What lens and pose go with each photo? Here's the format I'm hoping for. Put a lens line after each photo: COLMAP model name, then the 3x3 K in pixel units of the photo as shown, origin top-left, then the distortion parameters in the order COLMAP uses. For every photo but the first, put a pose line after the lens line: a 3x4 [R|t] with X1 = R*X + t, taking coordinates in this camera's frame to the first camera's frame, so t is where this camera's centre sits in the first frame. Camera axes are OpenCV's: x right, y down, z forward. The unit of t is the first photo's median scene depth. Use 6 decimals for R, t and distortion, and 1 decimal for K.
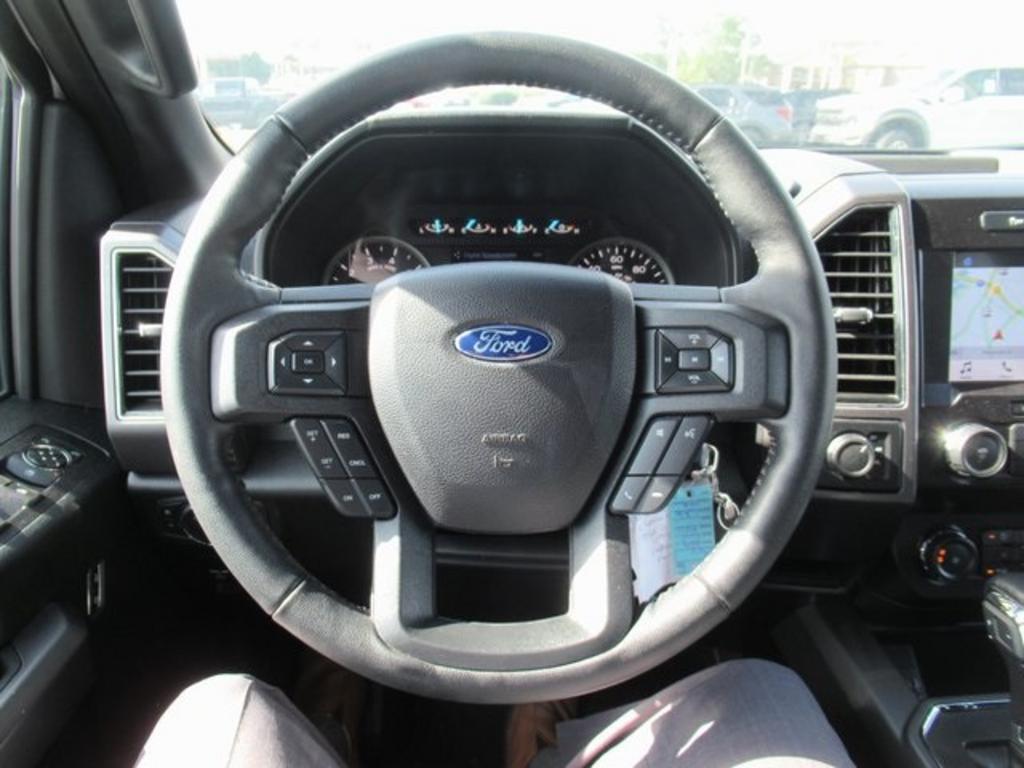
lens RADIAL K [[758.4, 0, 515.2], [0, 758.4, 383.7], [0, 0, 1]] dist [0.007883, -0.014228]
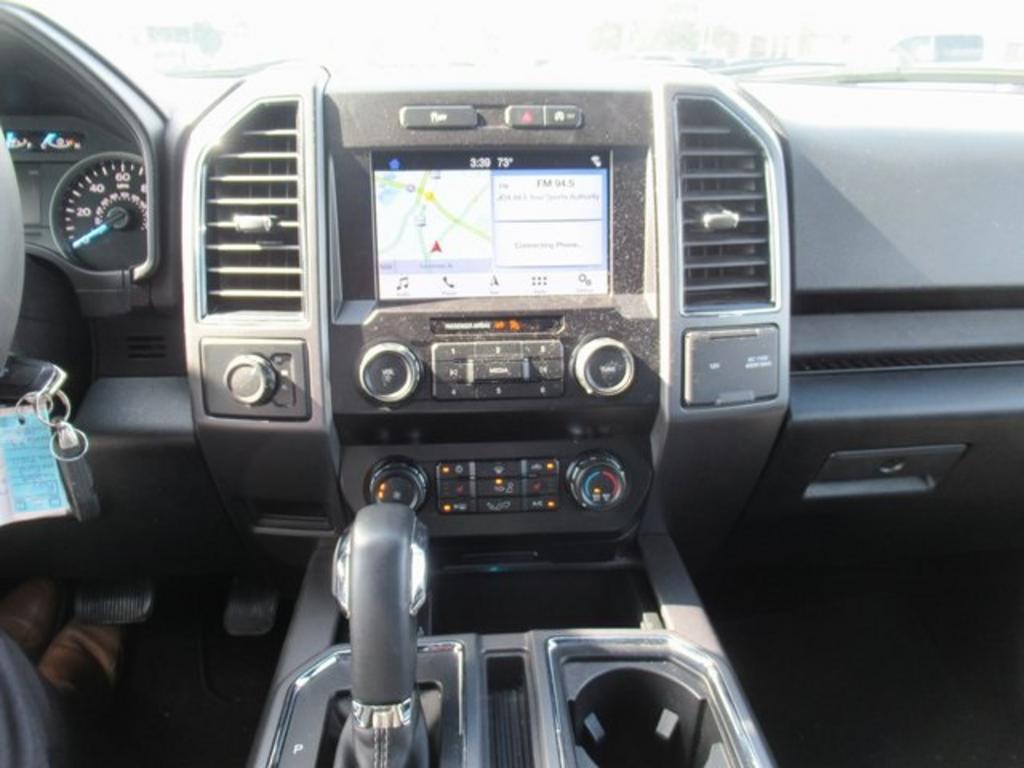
lens RADIAL K [[758.4, 0, 510.4], [0, 758.4, 386.4], [0, 0, 1]] dist [0.007883, -0.014228]
pose [[0.999468, -0.010769, 0.030788, 0.731619], [0.009641, 0.999285, 0.036555, 0.073584], [-0.031160, -0.036238, 0.998857, 0.091936]]
